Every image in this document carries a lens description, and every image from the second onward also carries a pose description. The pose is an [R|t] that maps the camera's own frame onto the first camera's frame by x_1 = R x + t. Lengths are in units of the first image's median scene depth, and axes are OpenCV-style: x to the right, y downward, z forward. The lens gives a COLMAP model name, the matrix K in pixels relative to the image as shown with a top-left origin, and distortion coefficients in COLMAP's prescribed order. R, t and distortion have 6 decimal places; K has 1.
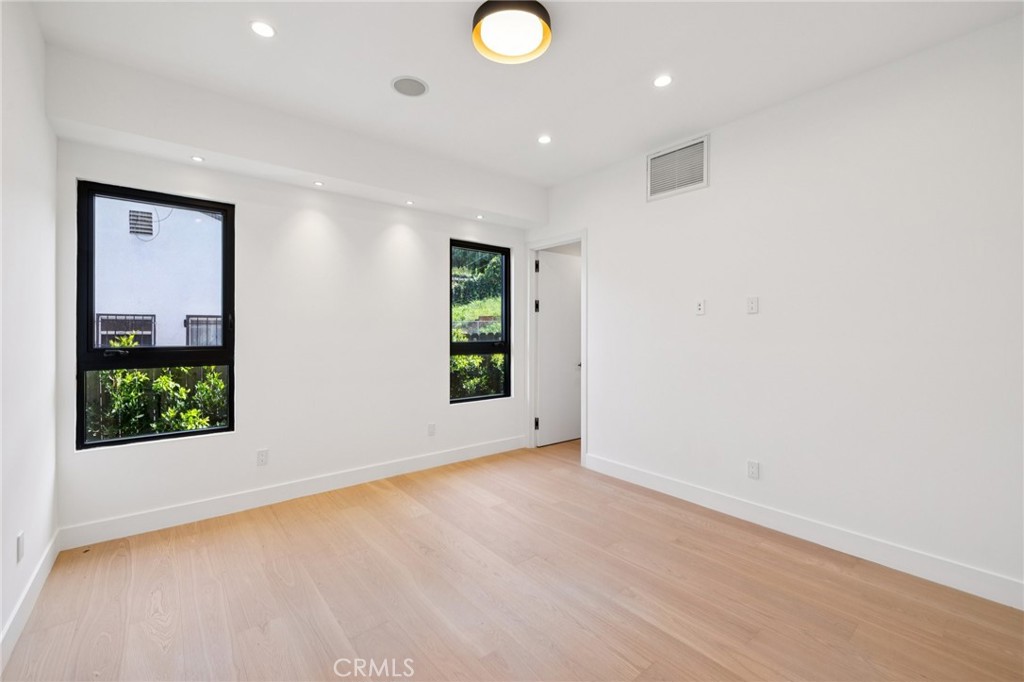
lens RADIAL K [[428.5, 0, 511.8], [0, 428.5, 334.2], [0, 0, 1]] dist [0.003569, 0.000774]
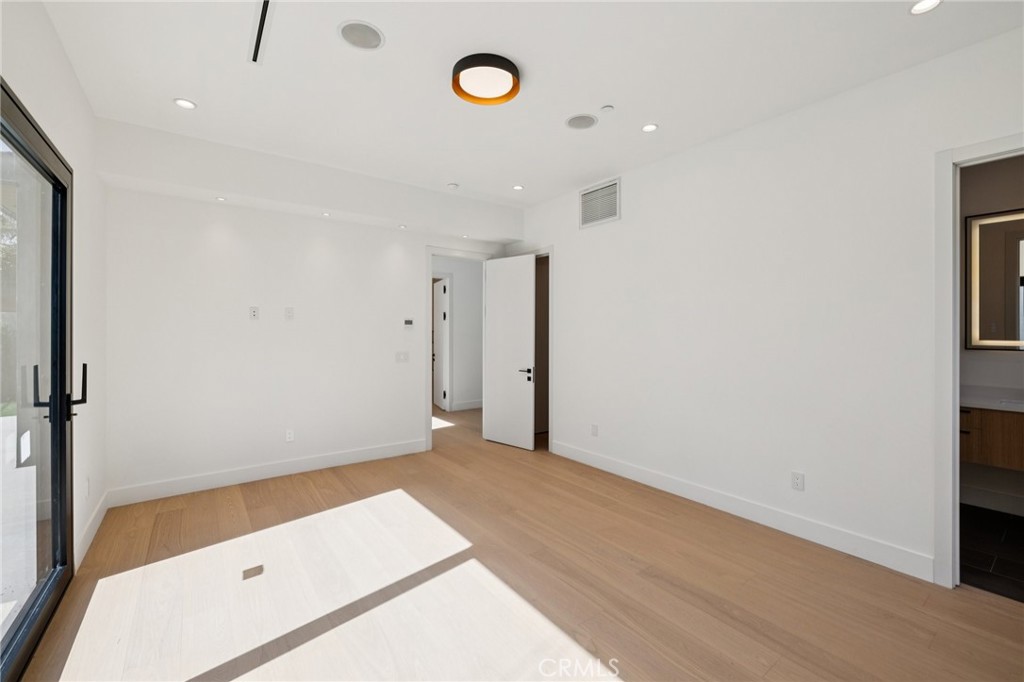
lens RADIAL K [[428.5, 0, 517.3], [0, 428.5, 342.1], [0, 0, 1]] dist [0.003569, 0.000774]
pose [[0.999035, 0.006753, -0.043396, 0.213391], [-0.006312, 0.999927, 0.010281, 0.003900], [0.043462, -0.009997, 0.999005, -0.268281]]
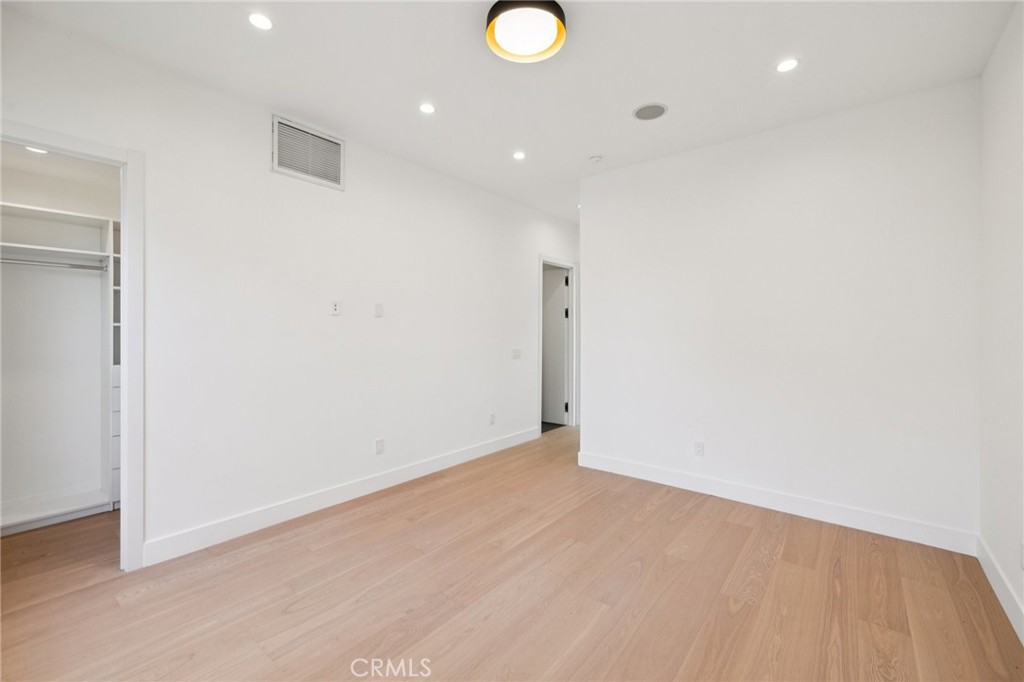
lens RADIAL K [[428.5, 0, 512.6], [0, 428.5, 333.3], [0, 0, 1]] dist [0.003569, 0.000774]
pose [[-0.204930, -0.011498, 0.978709, -0.633179], [0.002642, 0.999921, 0.012301, -0.014326], [-0.978773, 0.005106, -0.204883, 0.807358]]
